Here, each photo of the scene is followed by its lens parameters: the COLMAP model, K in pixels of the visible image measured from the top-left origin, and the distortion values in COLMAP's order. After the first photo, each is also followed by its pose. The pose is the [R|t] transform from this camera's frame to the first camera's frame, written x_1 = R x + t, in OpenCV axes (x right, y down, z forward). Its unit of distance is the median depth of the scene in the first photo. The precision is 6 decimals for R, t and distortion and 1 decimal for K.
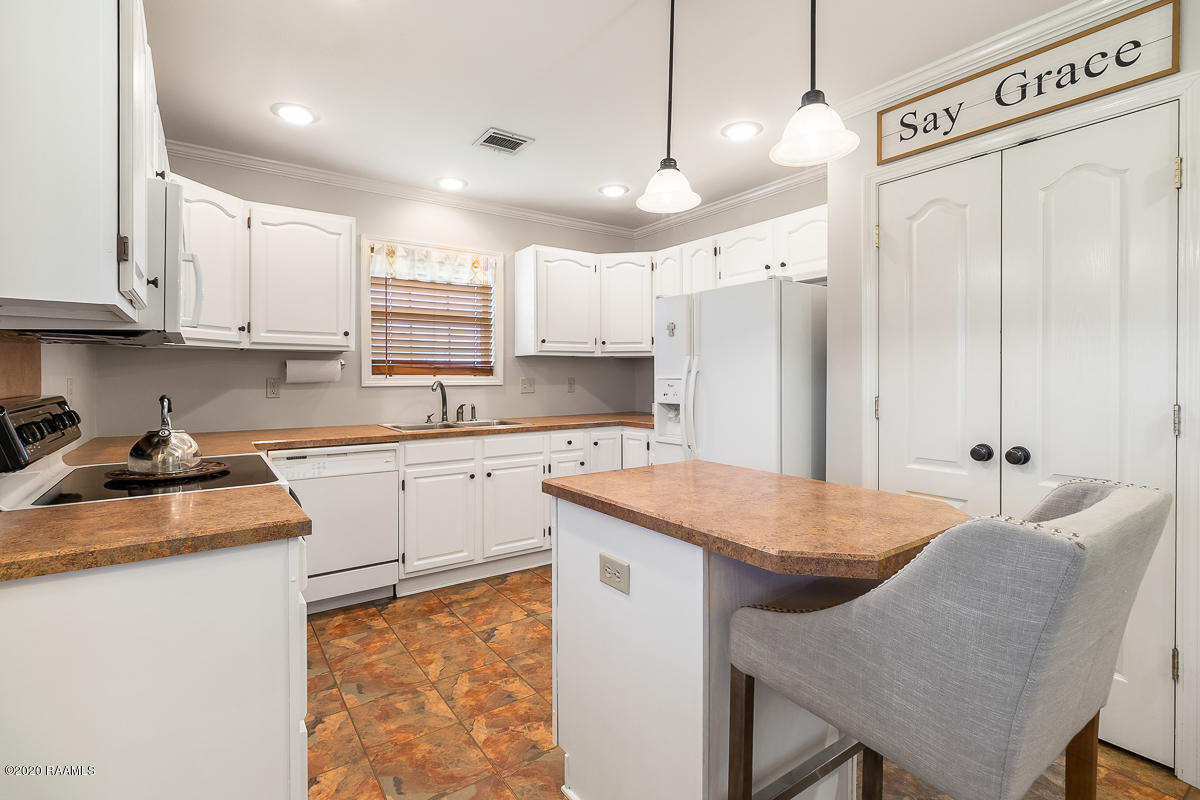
lens RADIAL K [[559.2, 0, 604.6], [0, 559.2, 381.9], [0, 0, 1]] dist [0.002849, 0.001158]
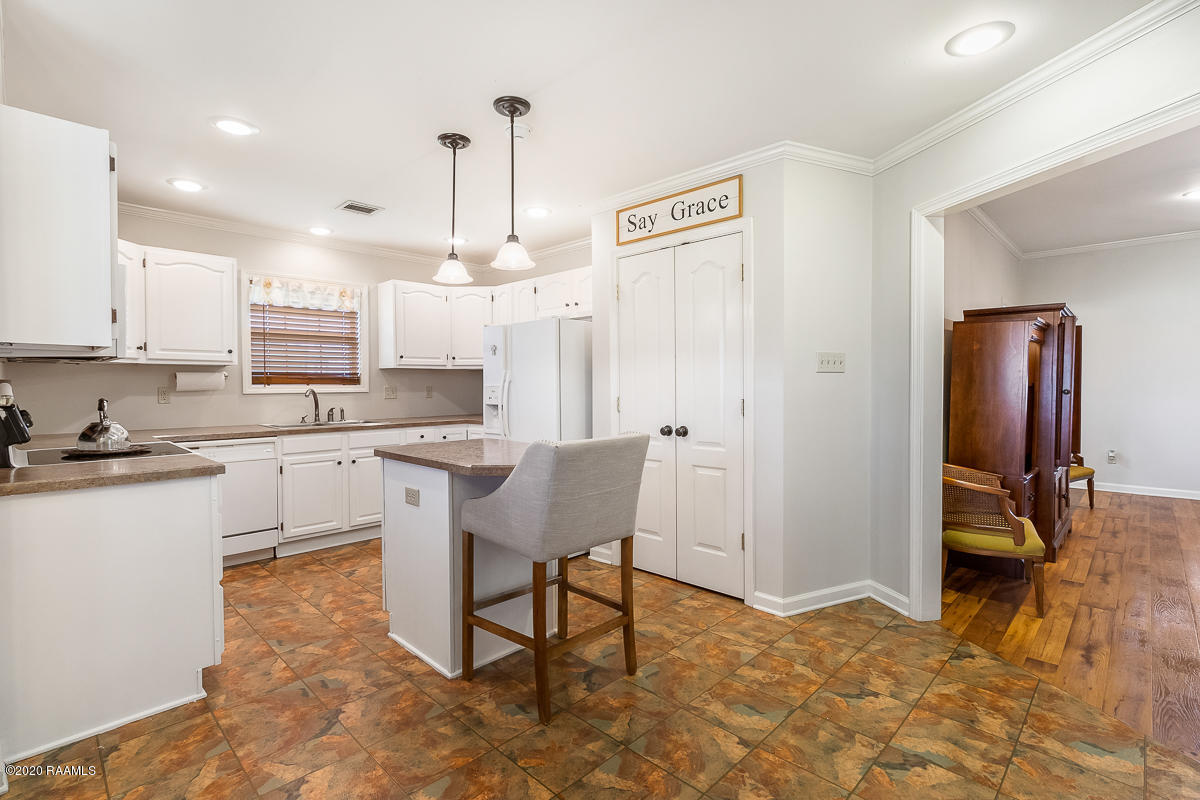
lens RADIAL K [[555.8, 0, 605.0], [0, 555.8, 396.5], [0, 0, 1]] dist [0.001556, 0.000671]
pose [[0.983205, -0.007577, 0.182345, 0.140541], [0.005551, 0.999917, 0.011616, 0.005077], [-0.182418, -0.010409, 0.983166, -0.391545]]
